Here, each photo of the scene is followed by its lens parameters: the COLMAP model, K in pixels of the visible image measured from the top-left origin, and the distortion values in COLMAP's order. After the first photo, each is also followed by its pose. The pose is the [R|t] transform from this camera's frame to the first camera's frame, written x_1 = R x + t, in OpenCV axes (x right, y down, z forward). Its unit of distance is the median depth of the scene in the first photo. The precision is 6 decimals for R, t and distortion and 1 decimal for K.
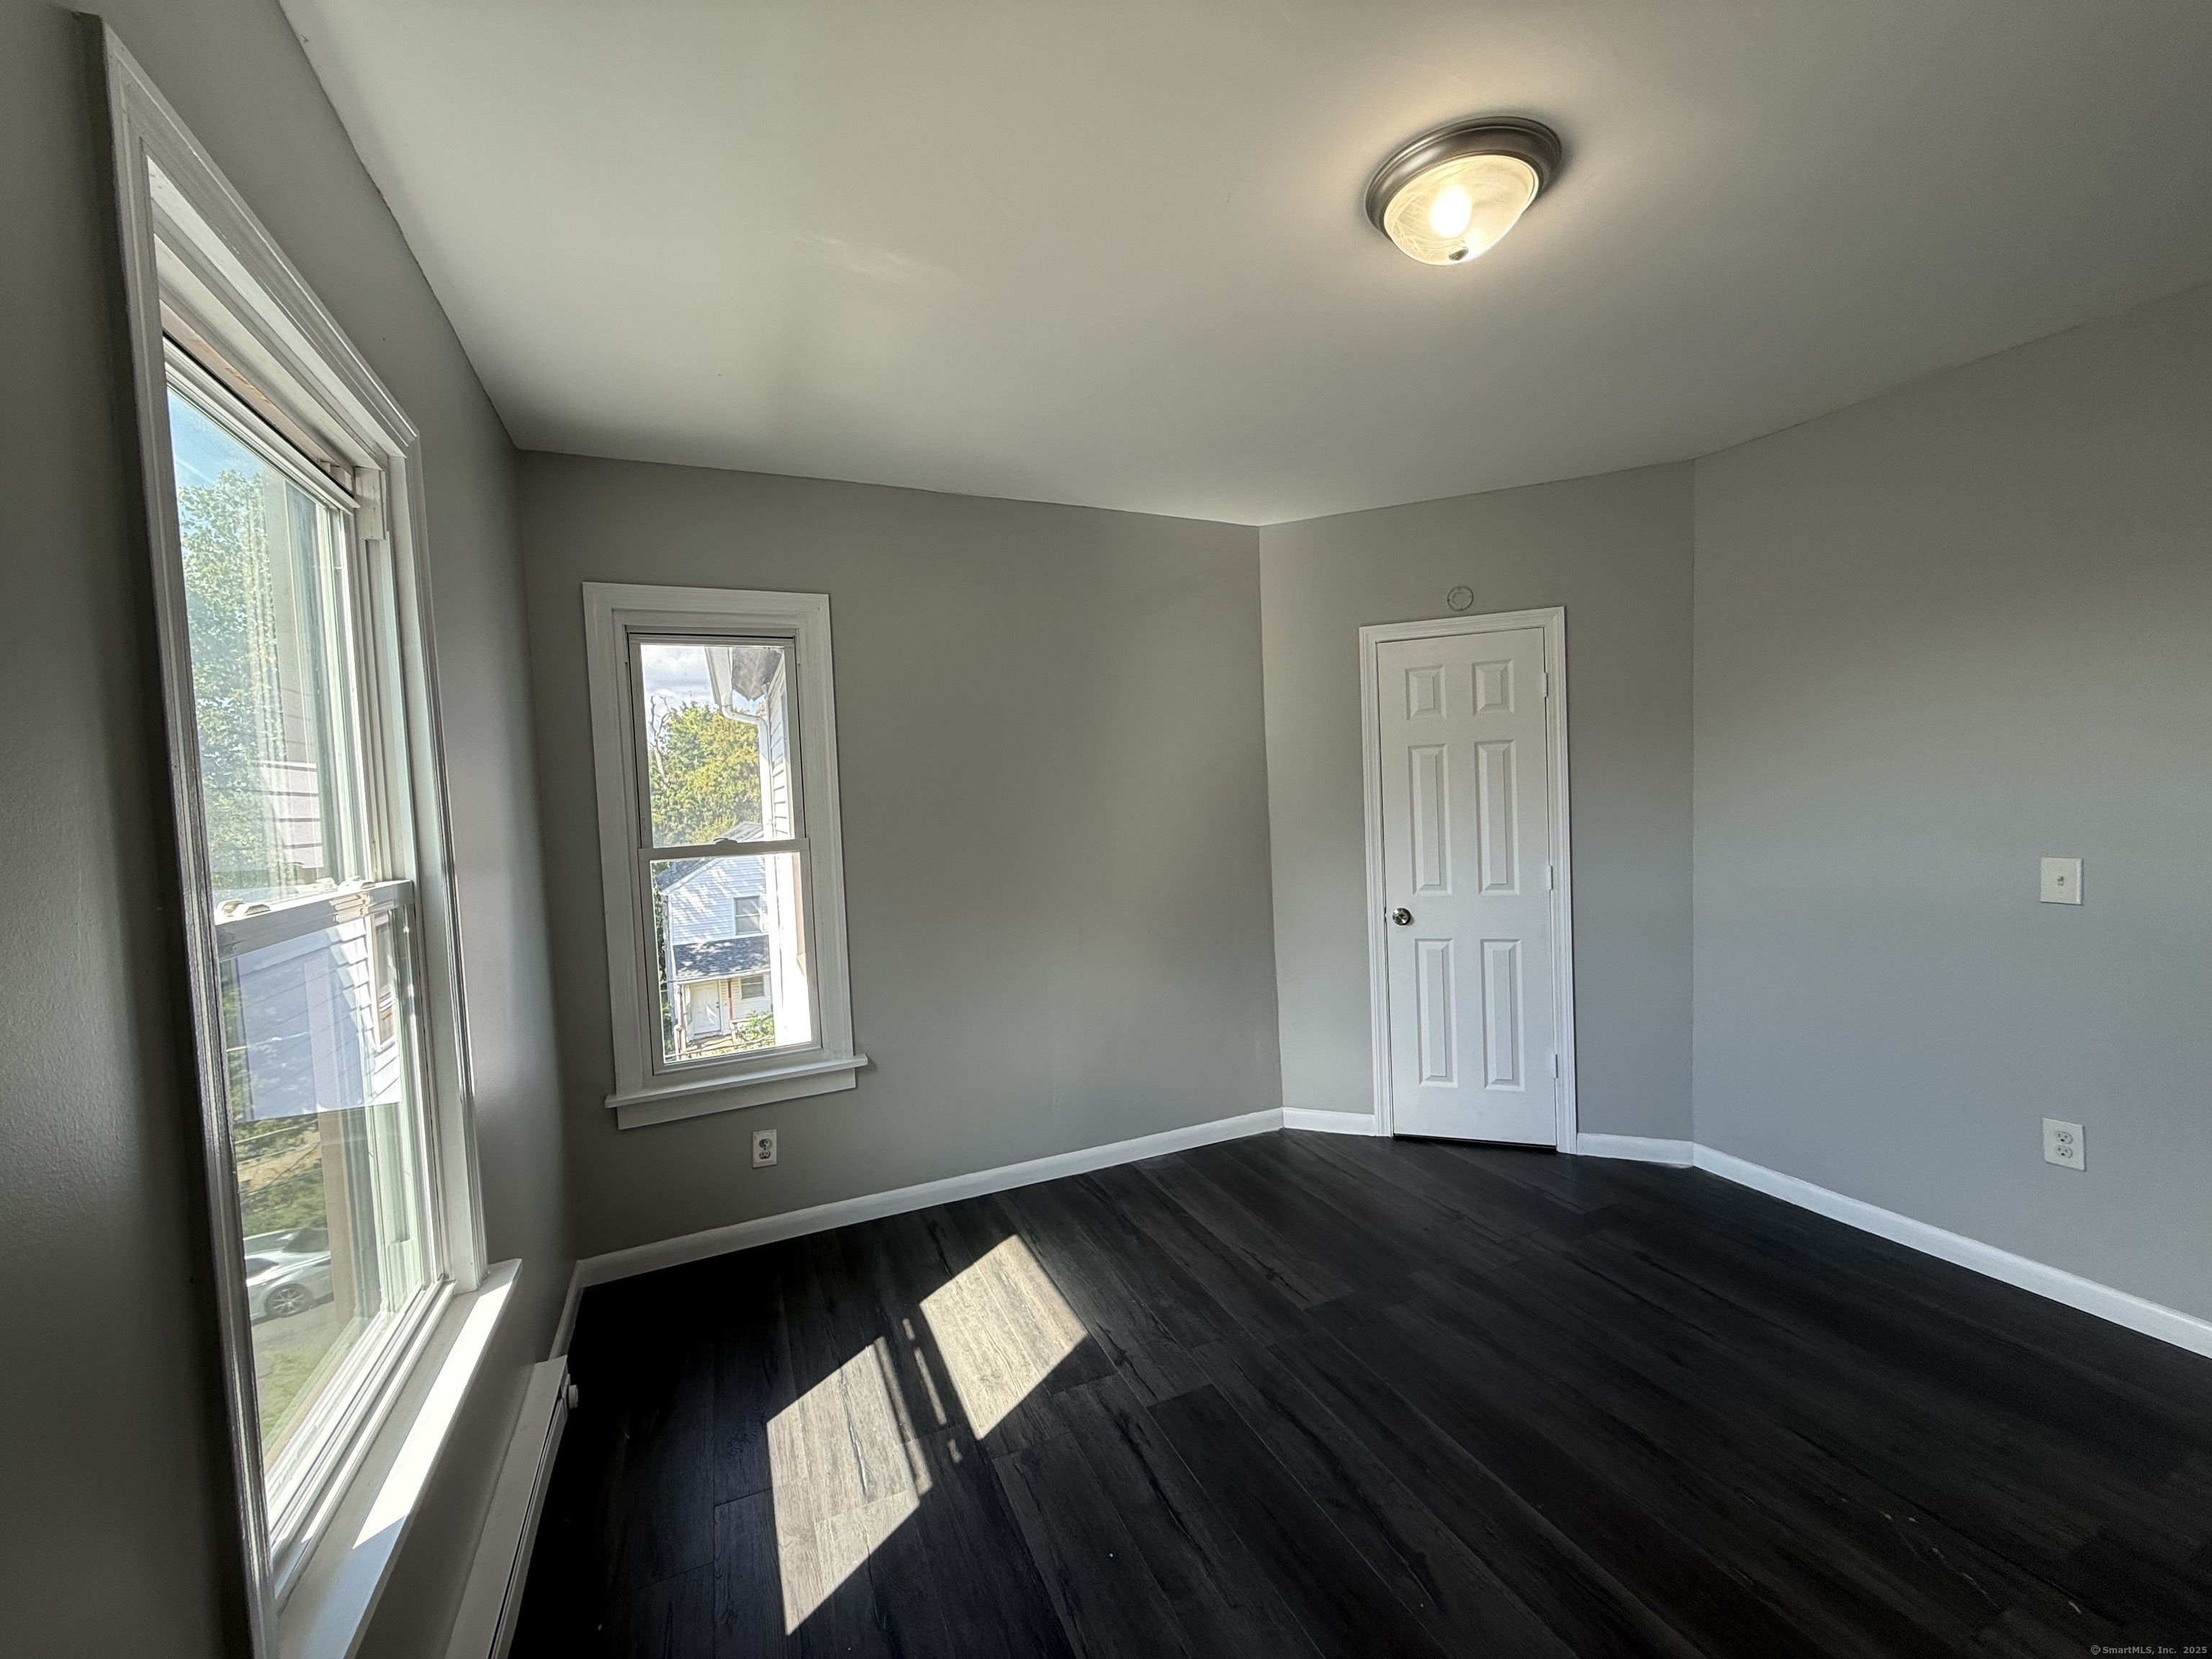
lens RADIAL K [[871.1, 0, 1100.7], [0, 871.1, 828.4], [0, 0, 1]] dist [-0.000887, -0.000045]
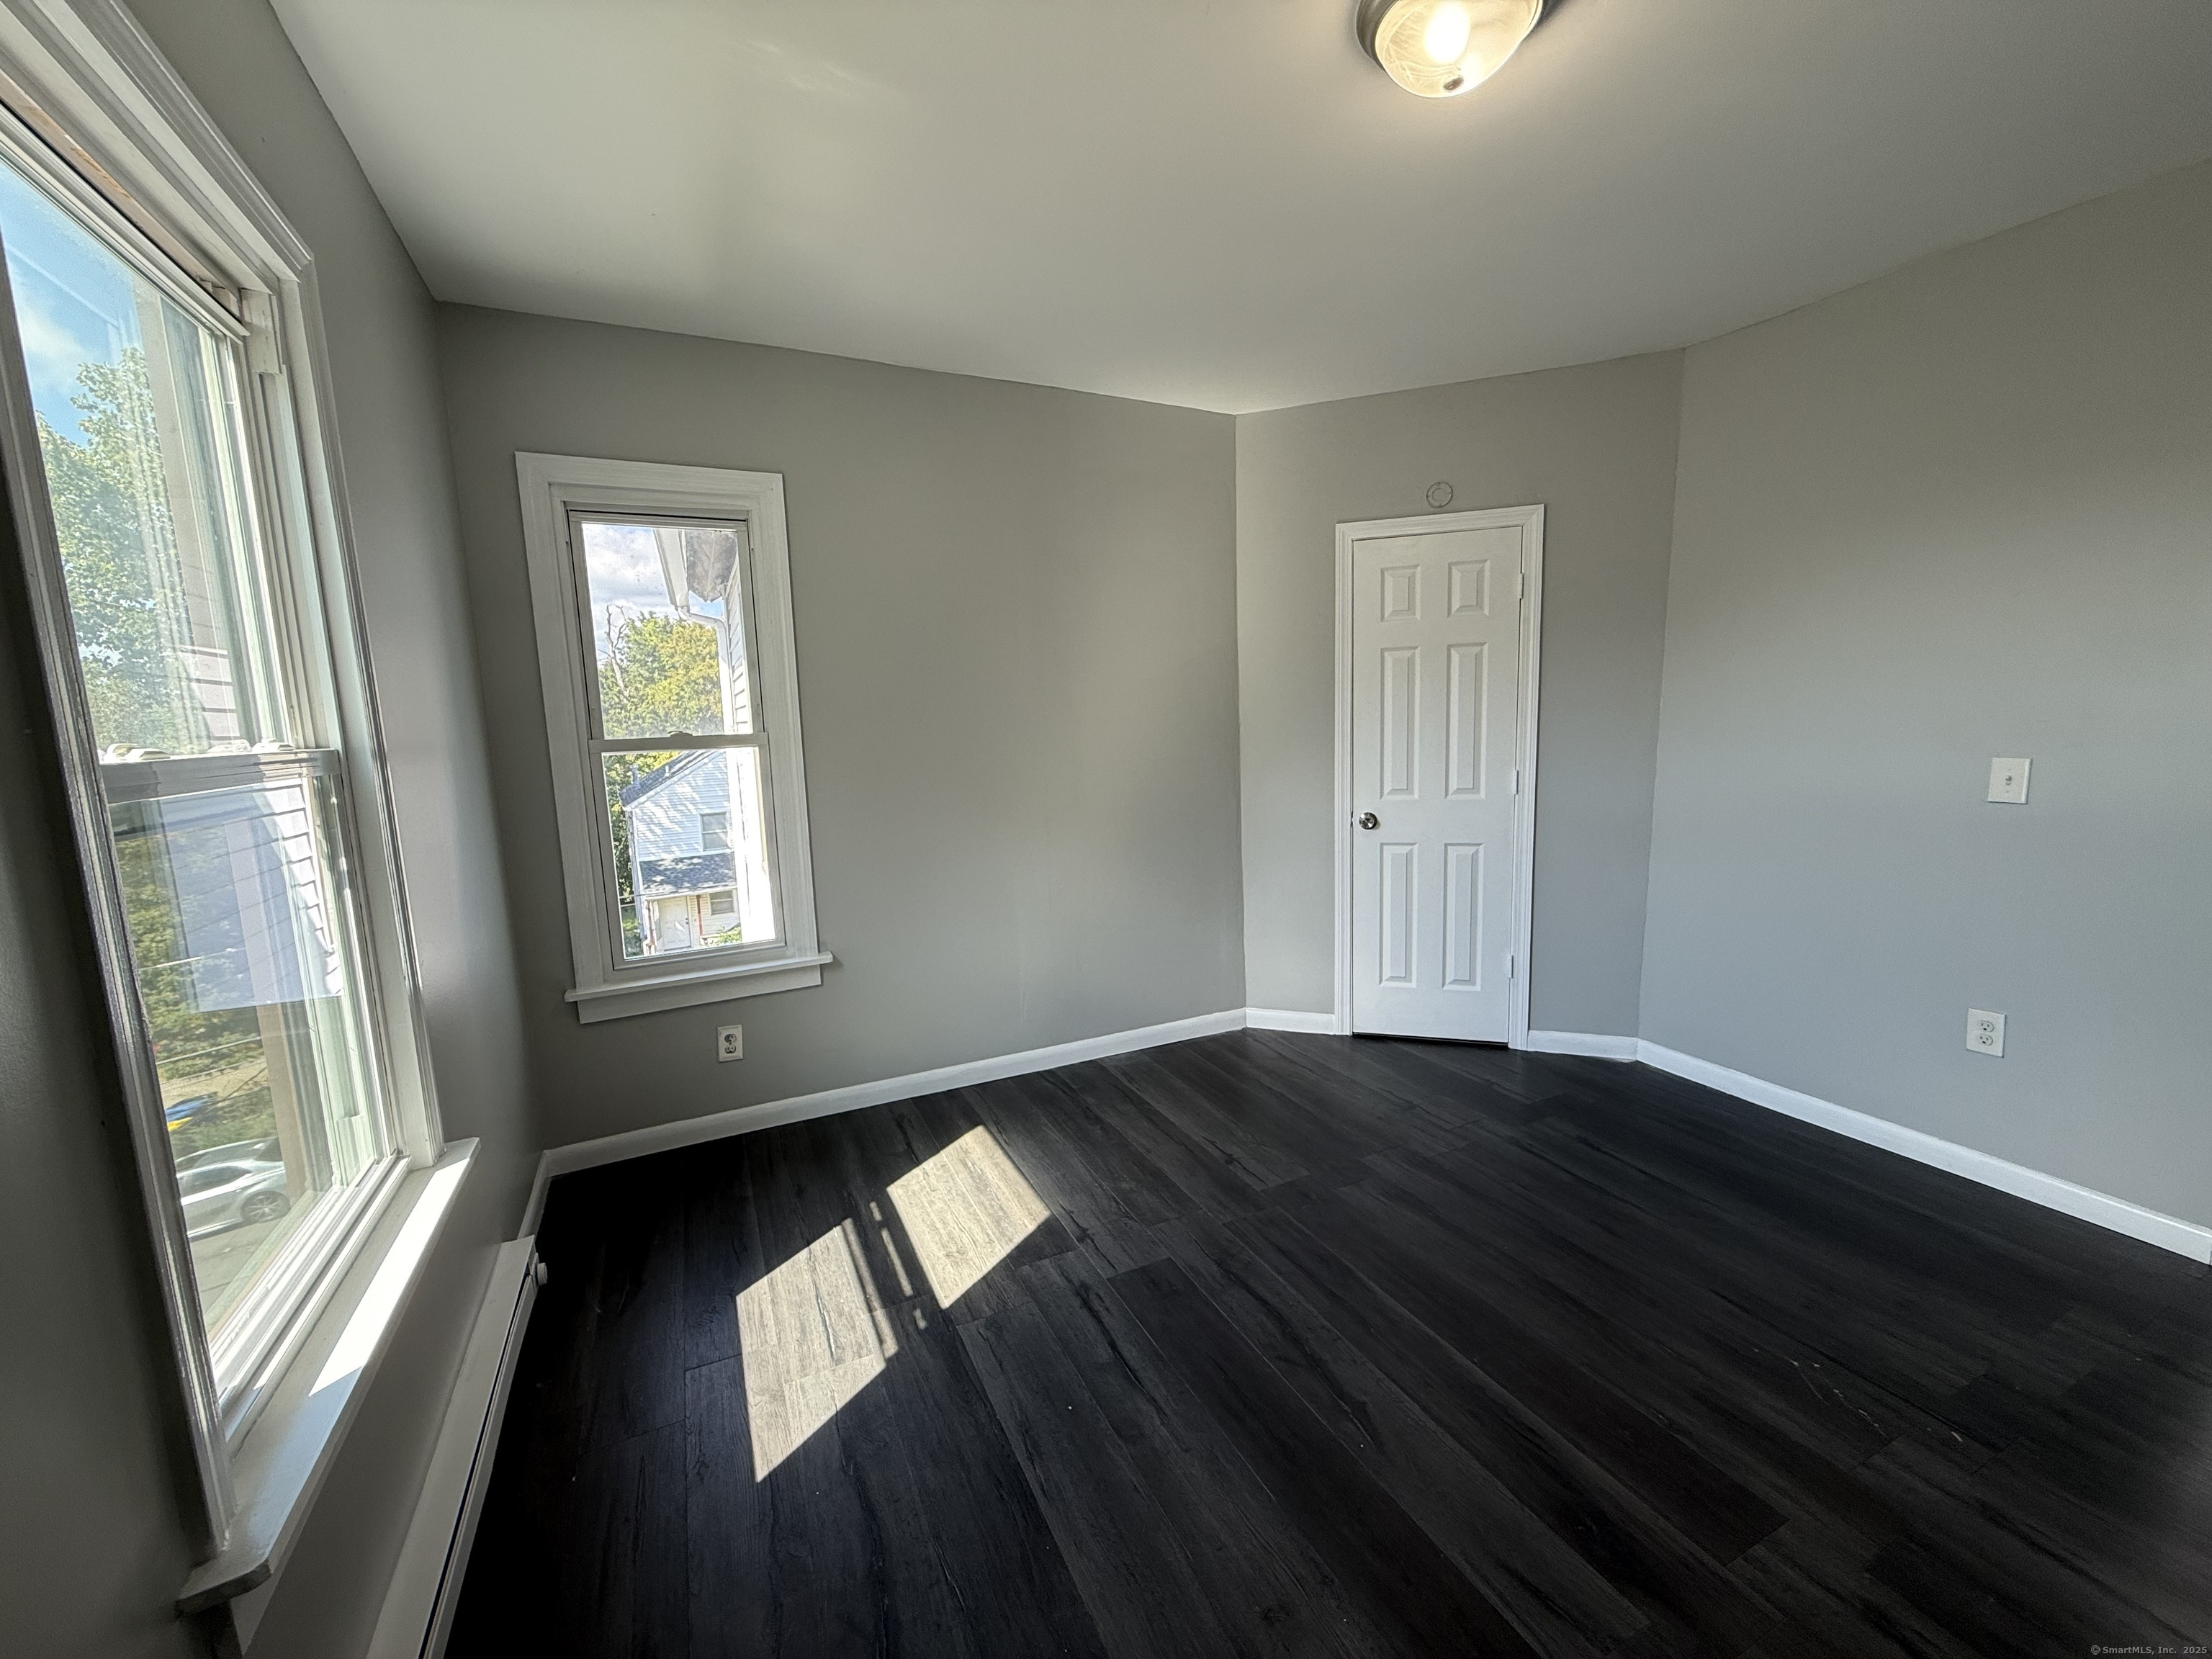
lens RADIAL K [[872.2, 0, 1101.0], [0, 872.2, 826.5], [0, 0, 1]] dist [-0.000759, -0.000140]
pose [[0.999444, 0.007102, 0.032592, 0.007562], [-0.009965, 0.996023, 0.088538, 0.033124], [-0.031833, -0.088814, 0.995539, 0.012349]]
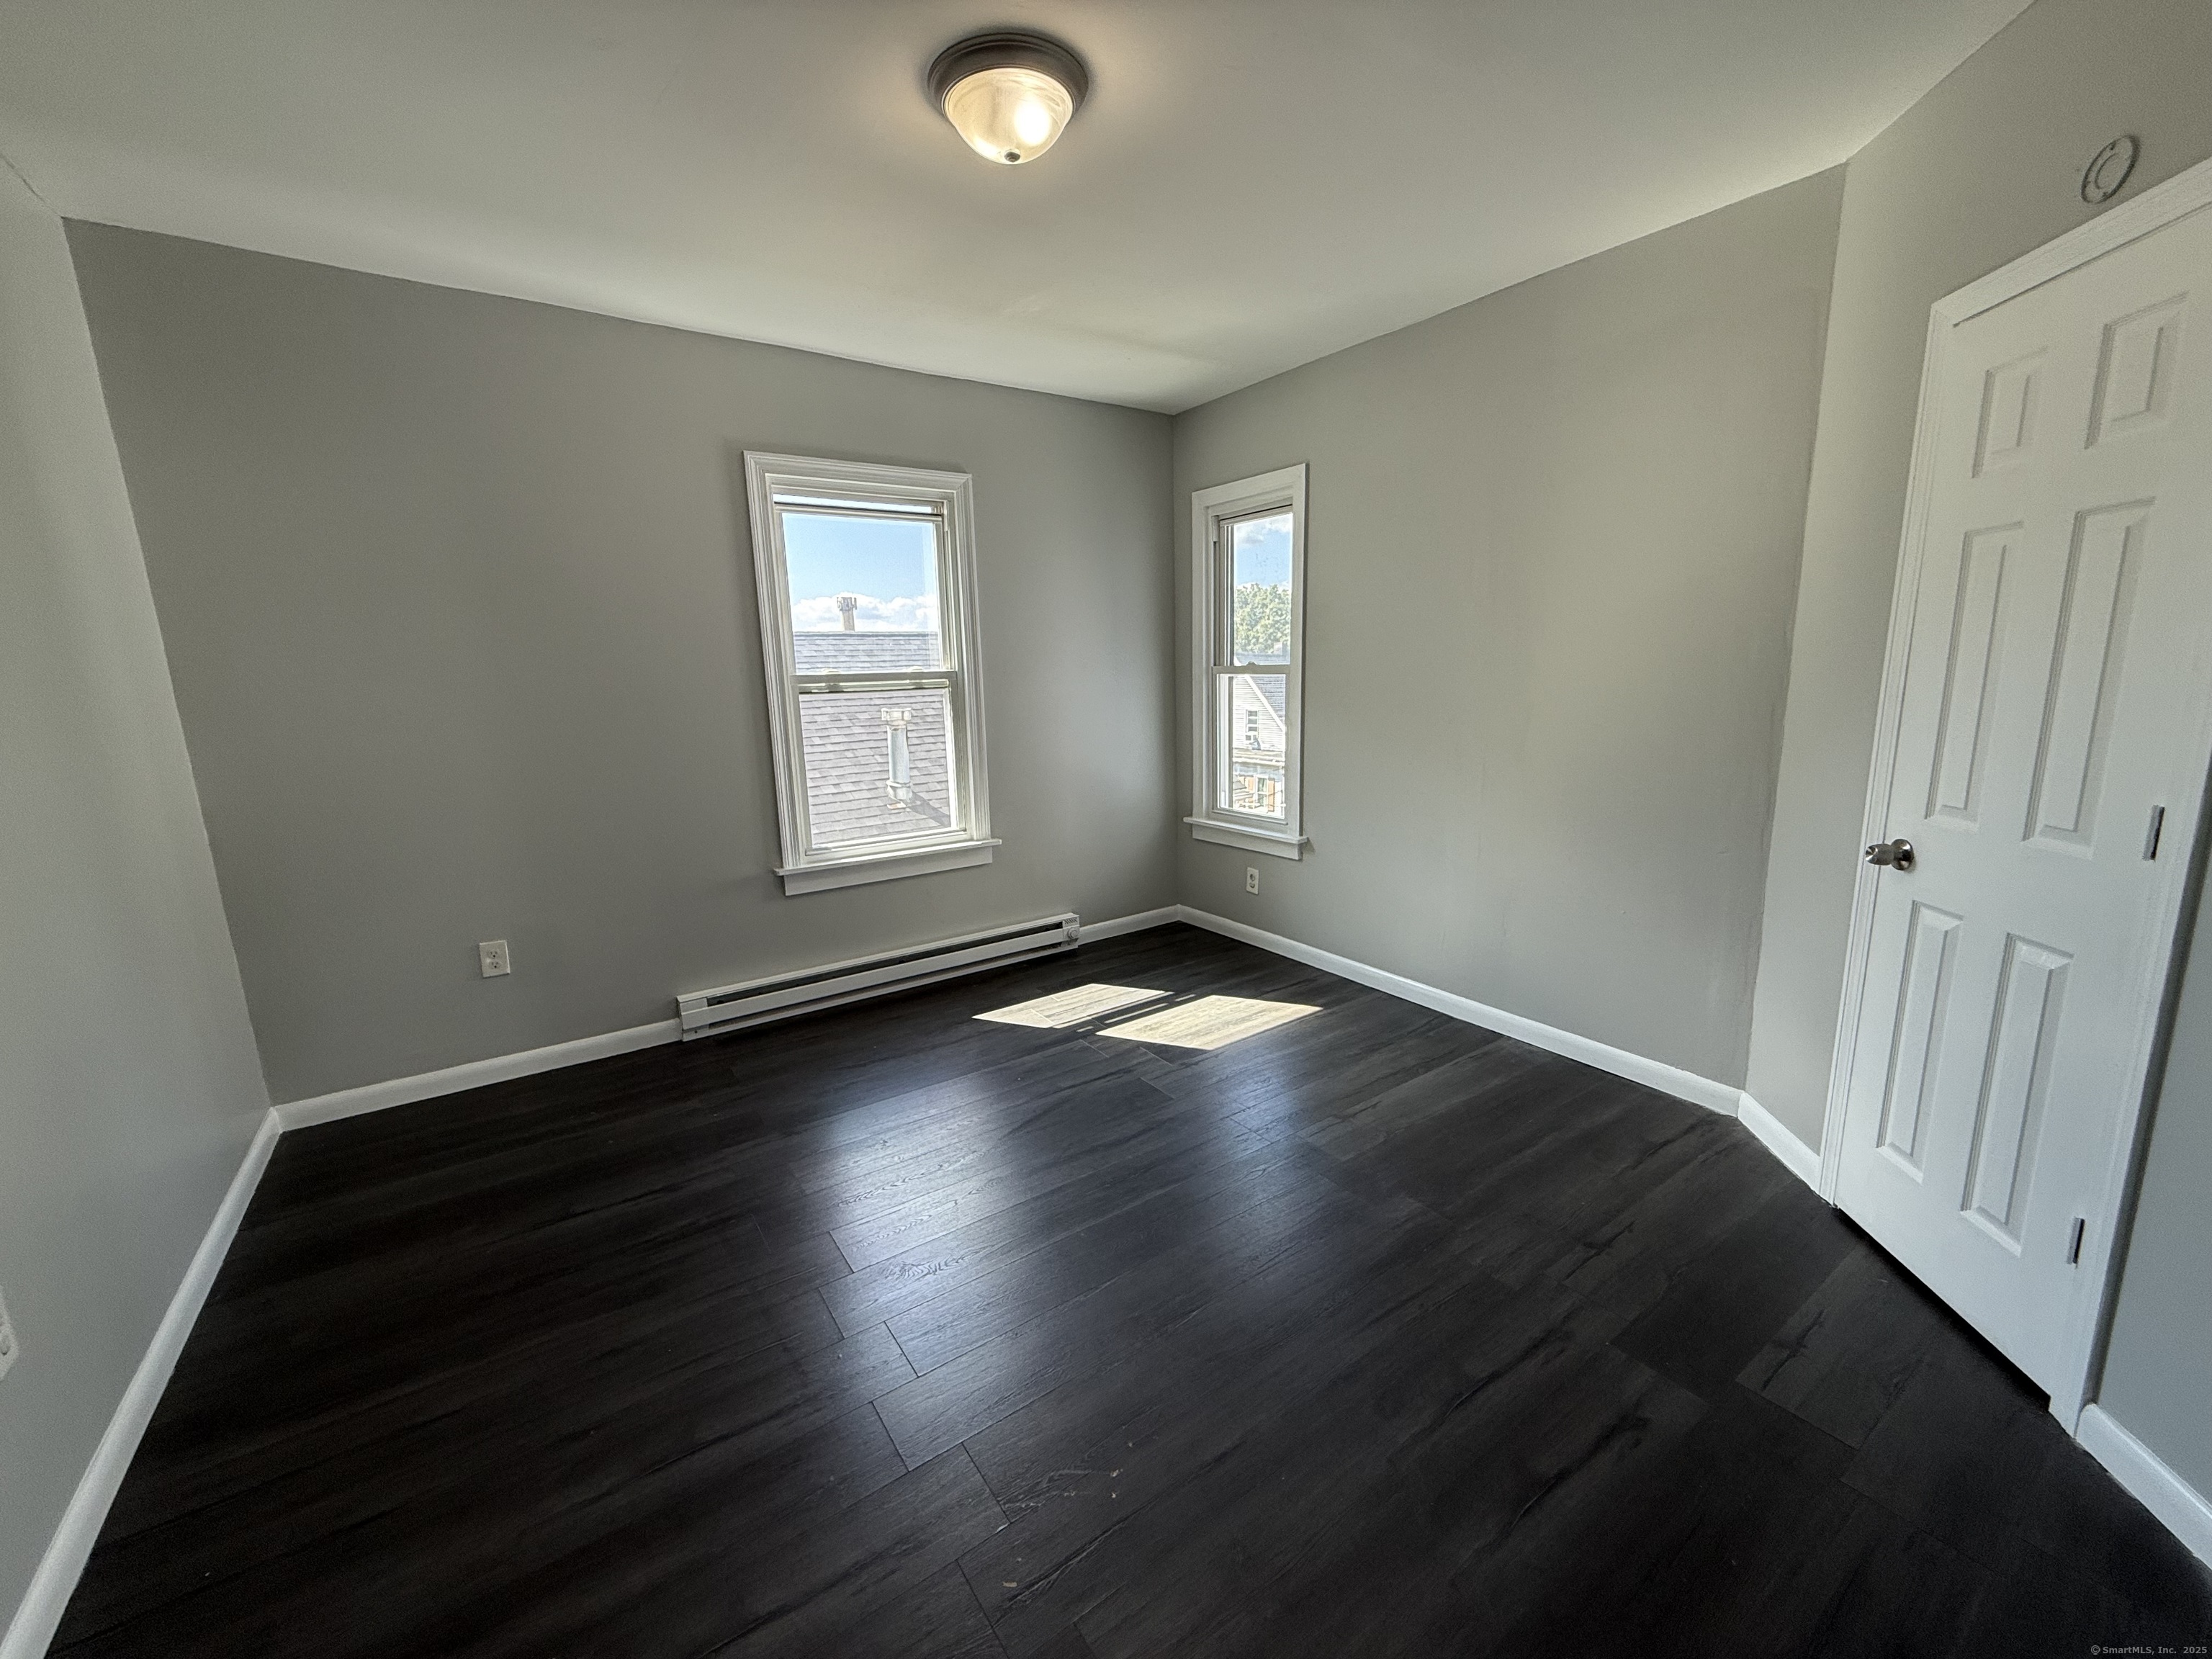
lens RADIAL K [[872.2, 0, 1101.0], [0, 872.2, 826.5], [0, 0, 1]] dist [-0.000759, -0.000140]
pose [[0.190576, 0.217946, -0.957173, 1.188874], [-0.020010, 0.975703, 0.218181, -0.040637], [0.981469, -0.022427, 0.190306, 0.609584]]
